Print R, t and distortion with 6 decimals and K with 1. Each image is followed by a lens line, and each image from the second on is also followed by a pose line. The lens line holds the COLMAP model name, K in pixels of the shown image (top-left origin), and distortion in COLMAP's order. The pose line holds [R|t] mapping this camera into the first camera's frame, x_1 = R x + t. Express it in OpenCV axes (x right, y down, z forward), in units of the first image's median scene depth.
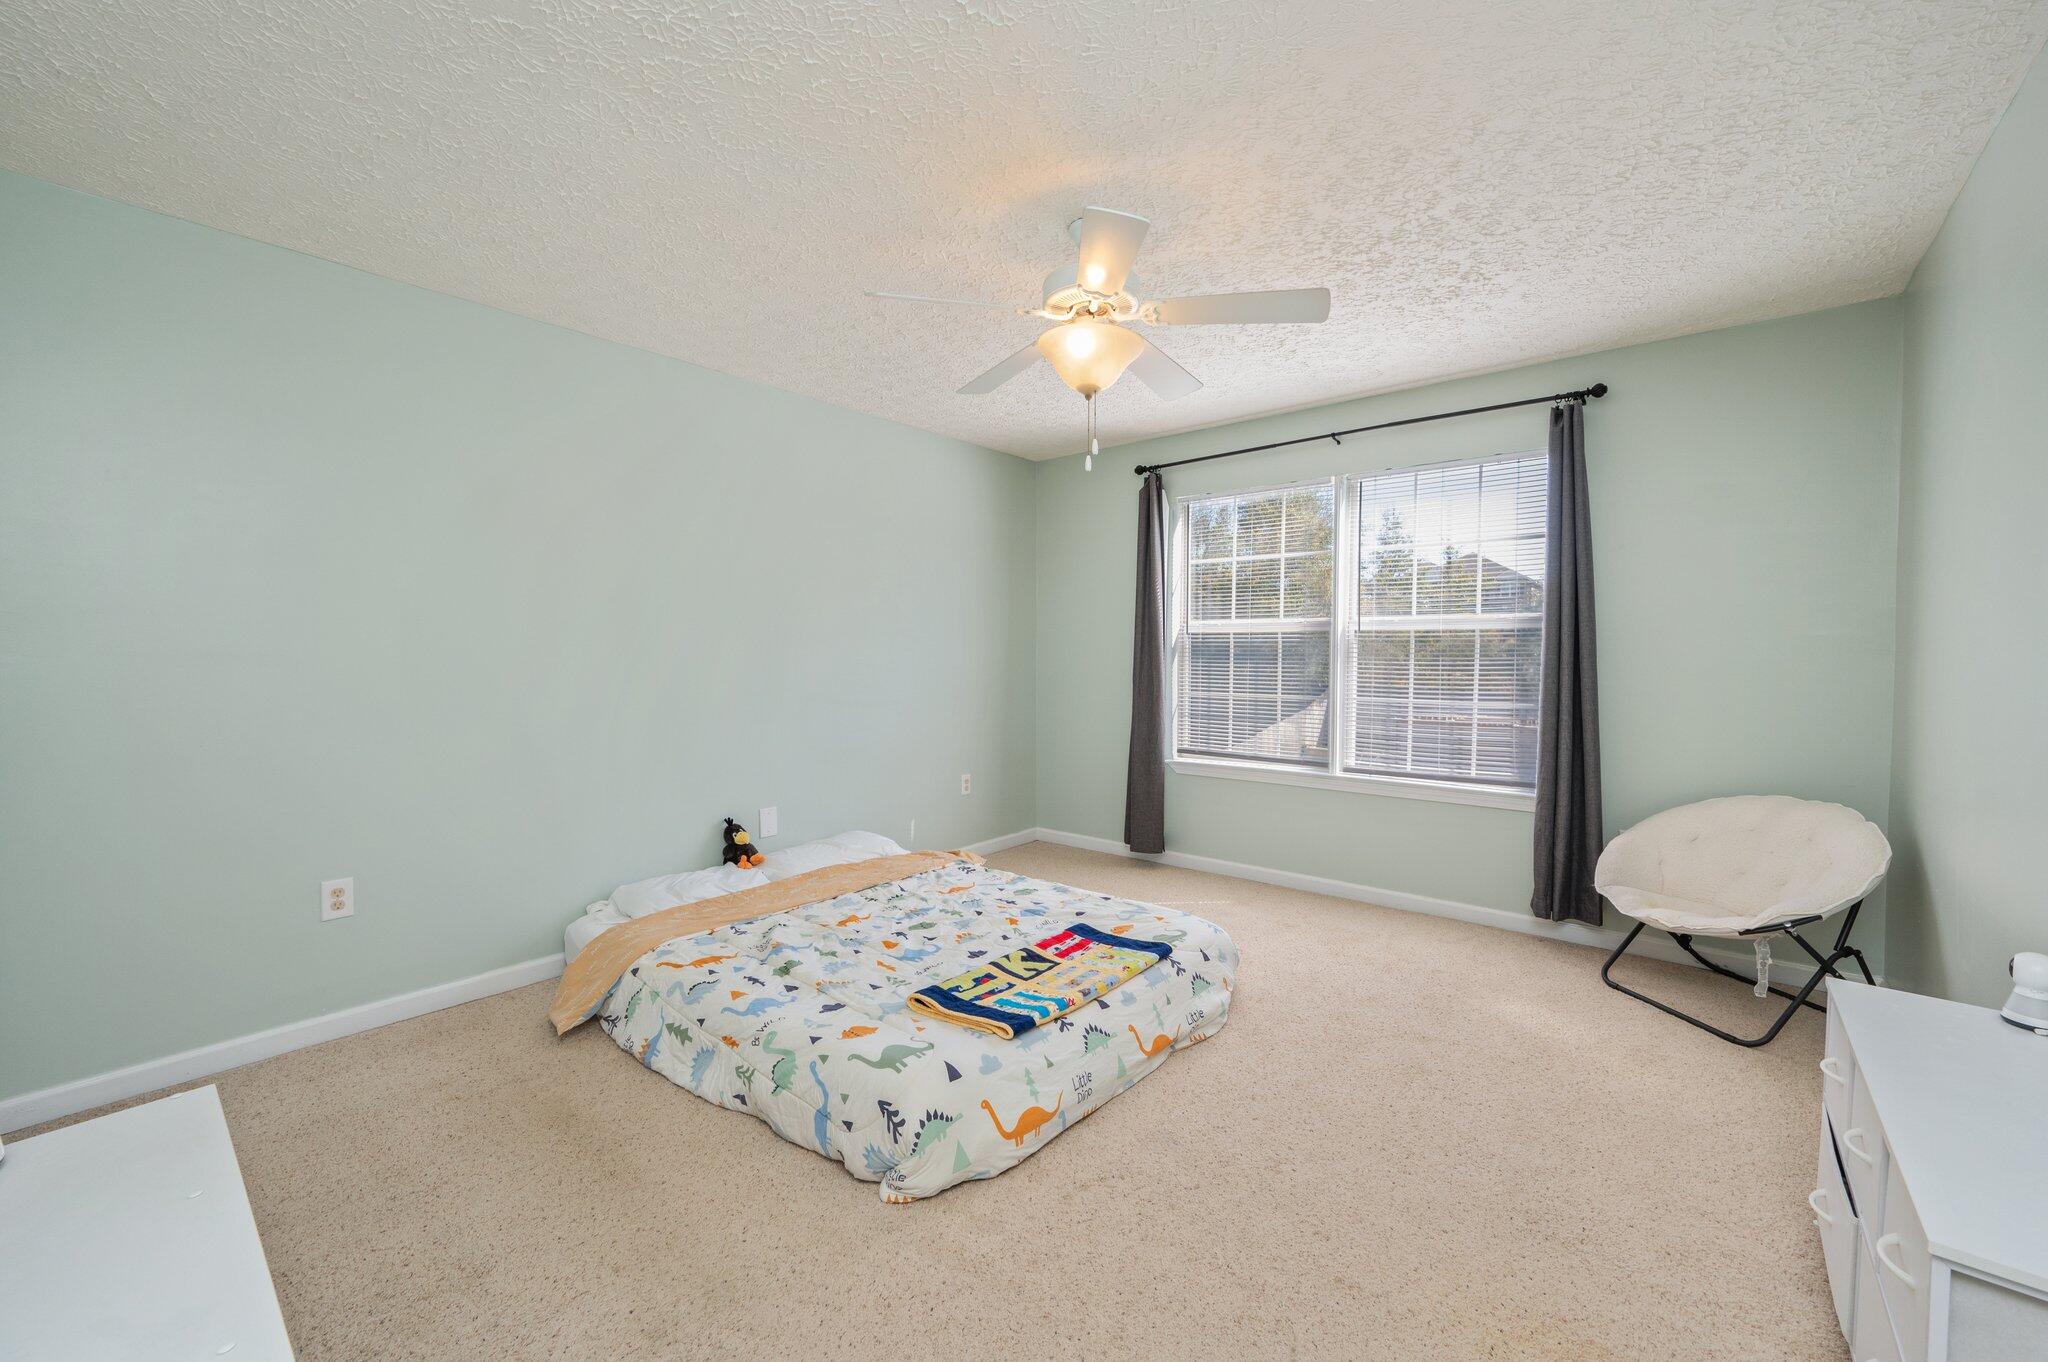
lens RADIAL K [[803.4, 0, 1019.1], [0, 803.4, 680.7], [0, 0, 1]] dist [0.000042, -0.000009]
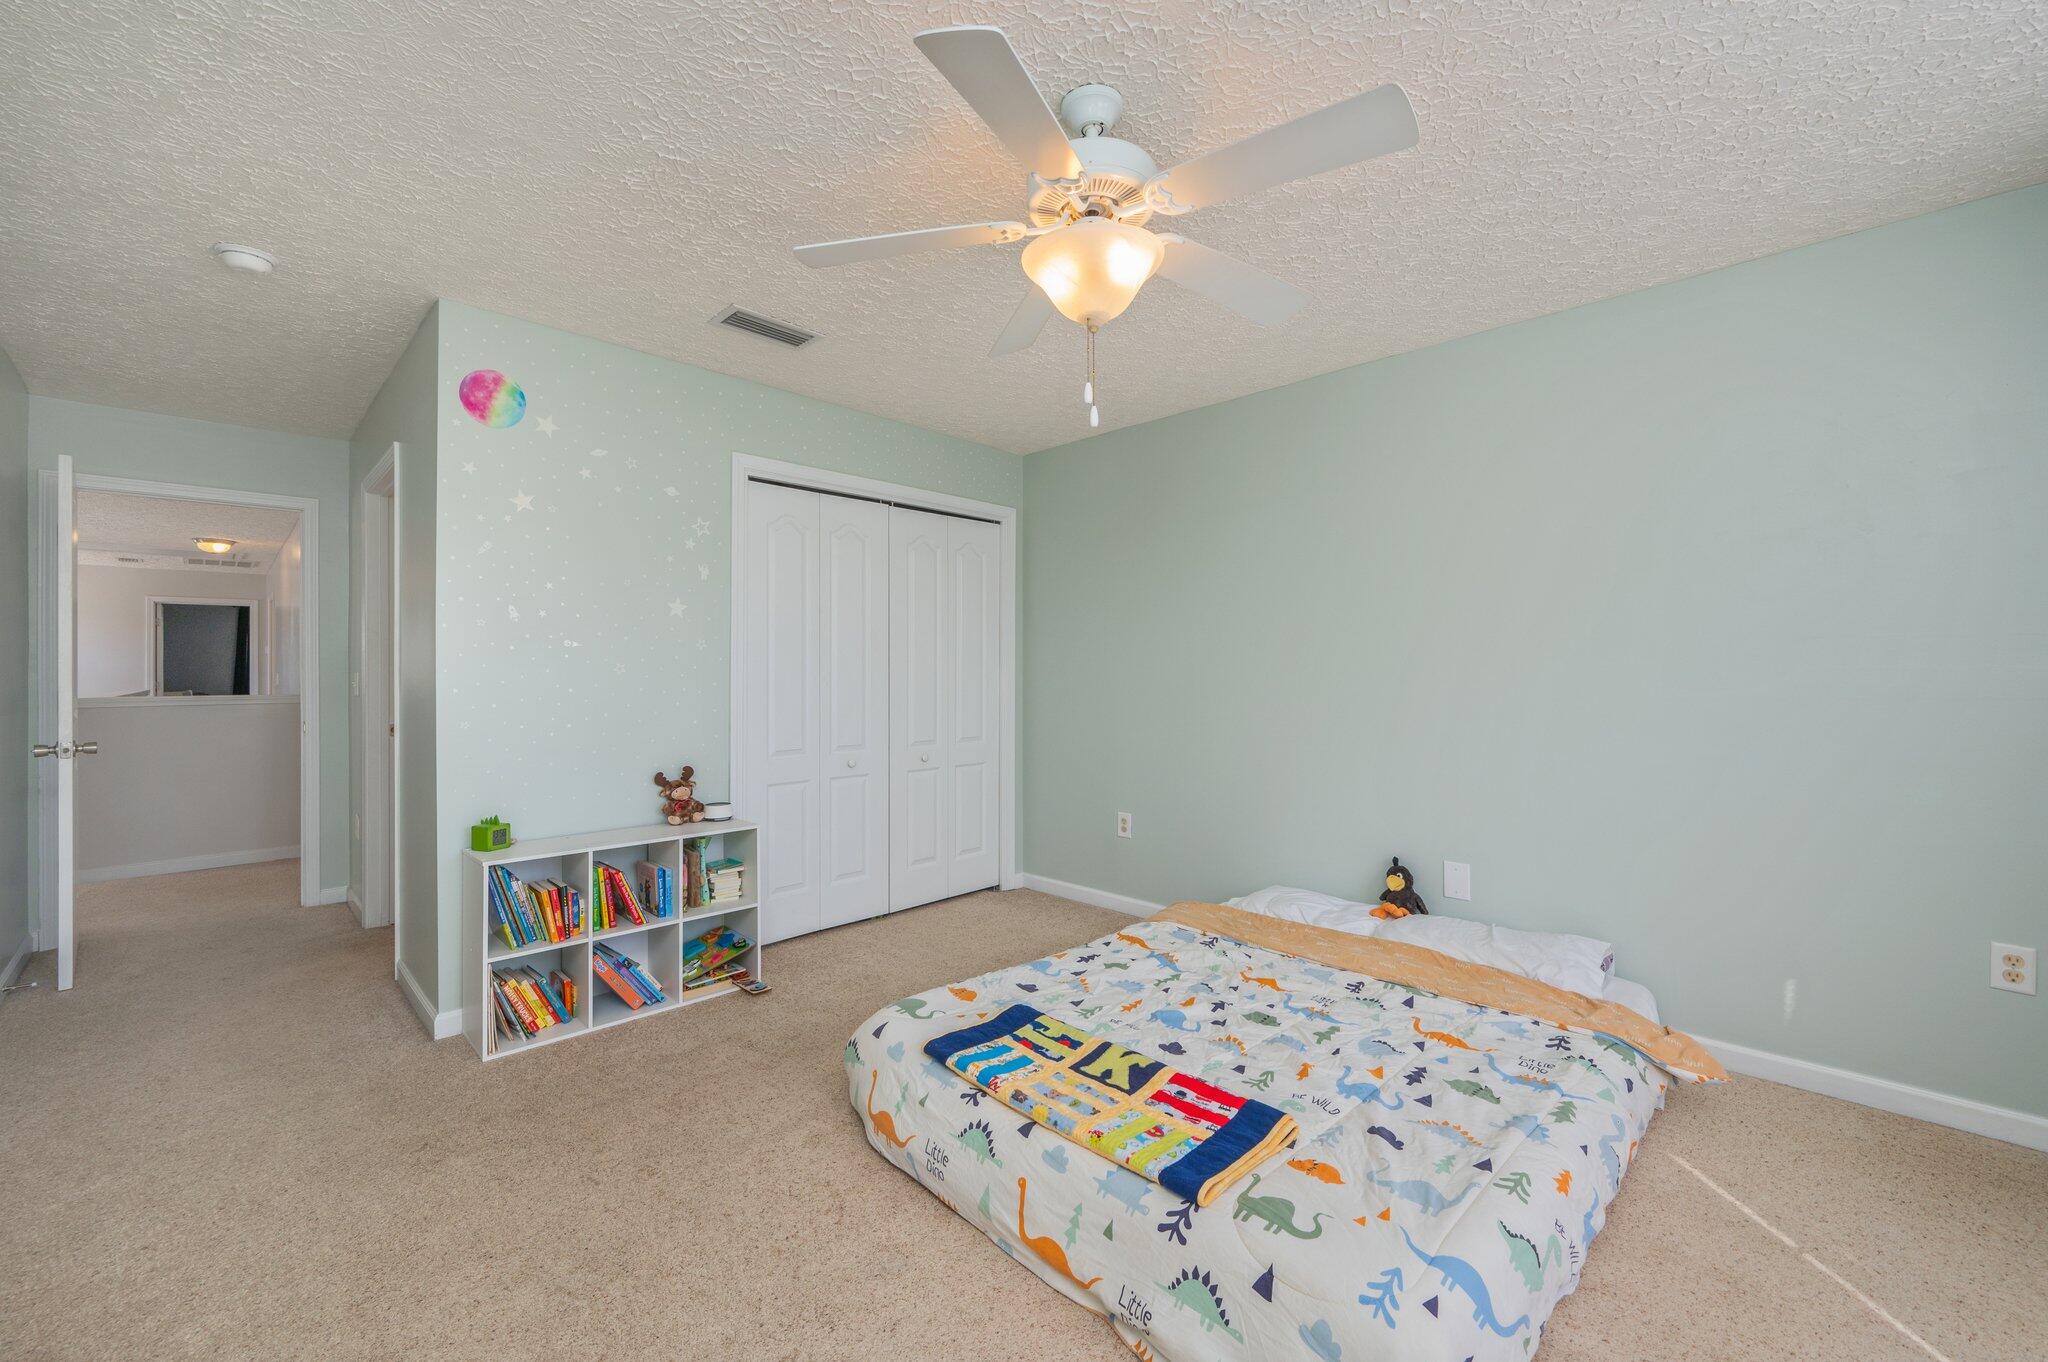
lens RADIAL K [[803.4, 0, 1018.9], [0, 803.4, 674.4], [0, 0, 1]] dist [0.000042, -0.000009]
pose [[-0.074770, 0.004774, -0.997189, 0.753998], [-0.029721, 0.999534, 0.007014, -0.031738], [0.996758, 0.030162, -0.074593, 0.901351]]
